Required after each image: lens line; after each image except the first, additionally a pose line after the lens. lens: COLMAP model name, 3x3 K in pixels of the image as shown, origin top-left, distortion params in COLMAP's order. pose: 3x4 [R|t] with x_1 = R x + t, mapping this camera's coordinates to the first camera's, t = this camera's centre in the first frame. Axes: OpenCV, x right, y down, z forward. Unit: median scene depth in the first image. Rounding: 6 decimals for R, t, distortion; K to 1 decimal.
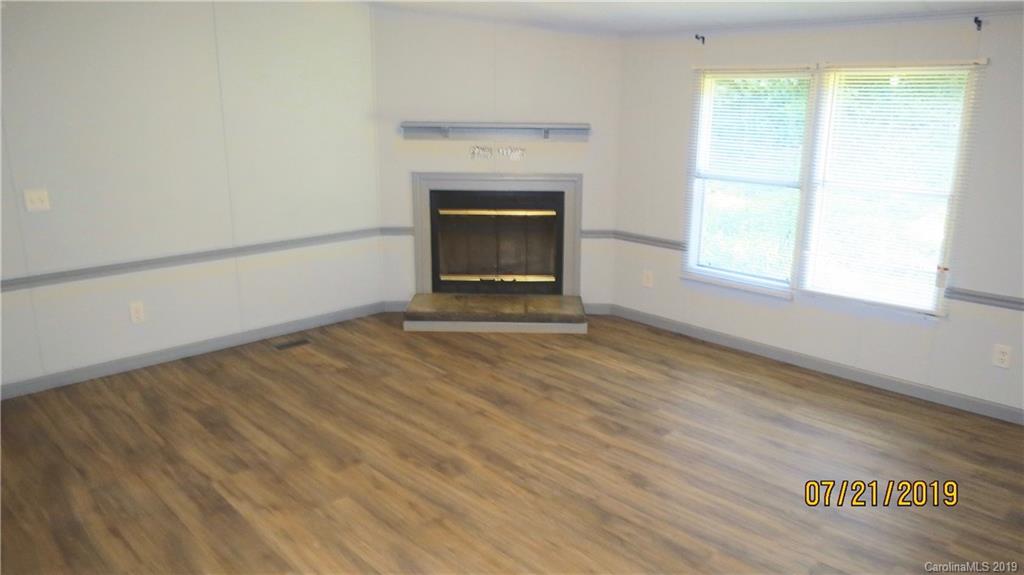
lens RADIAL K [[725.1, 0, 505.1], [0, 725.1, 290.3], [0, 0, 1]] dist [-0.018081, -0.002211]
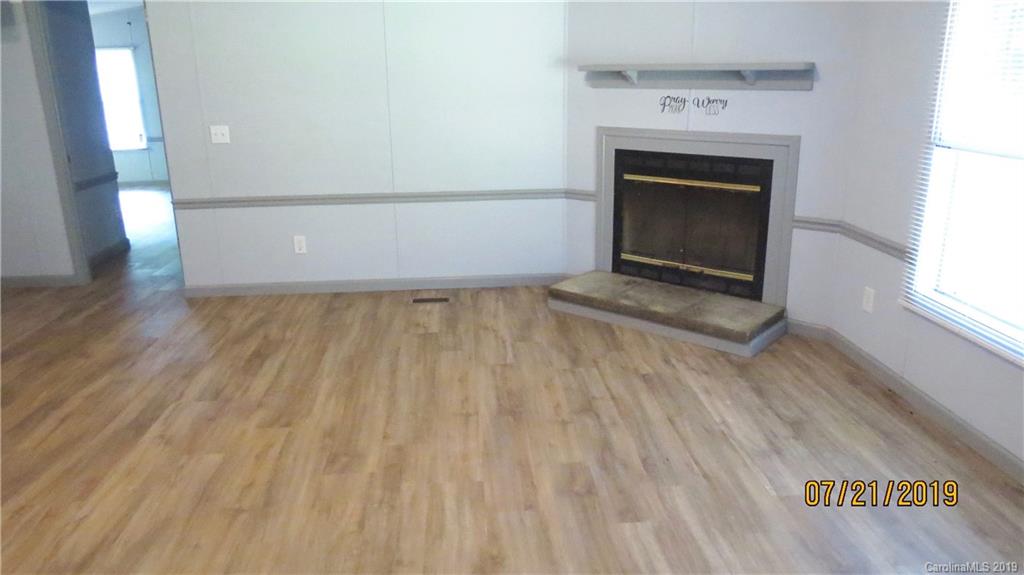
lens RADIAL K [[725.1, 0, 511.8], [0, 725.1, 285.5], [0, 0, 1]] dist [-0.018081, -0.002211]
pose [[0.770869, 0.163971, -0.615528, 0.357627], [-0.144160, 0.986138, 0.082157, -0.036422], [0.620467, 0.025402, 0.783821, 0.289108]]
